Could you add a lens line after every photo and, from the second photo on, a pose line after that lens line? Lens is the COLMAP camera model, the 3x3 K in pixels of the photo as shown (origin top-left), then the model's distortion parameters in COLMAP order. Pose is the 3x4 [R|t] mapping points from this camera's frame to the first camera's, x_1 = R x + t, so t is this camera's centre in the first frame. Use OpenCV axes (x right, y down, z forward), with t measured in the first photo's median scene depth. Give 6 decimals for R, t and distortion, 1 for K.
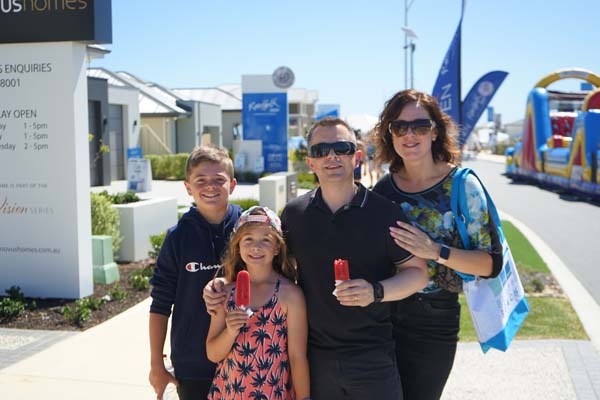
lens RADIAL K [[827.3, 0, 300.0], [0, 827.3, 200.0], [0, 0, 1]] dist [-0.011562, -0.000665]
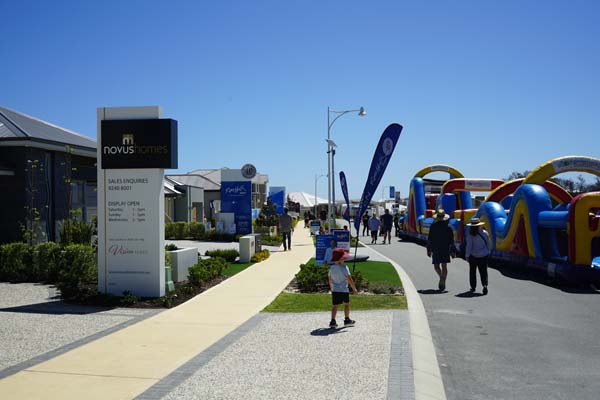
lens RADIAL K [[634.3, 0, 300.0], [0, 634.3, 200.0], [0, 0, 1]] dist [-0.014053, -0.003340]
pose [[0.997176, 0.001714, 0.075086, -0.012951], [0.004881, 0.996148, -0.087552, 0.006303], [-0.074947, 0.087671, 0.993326, -0.150883]]
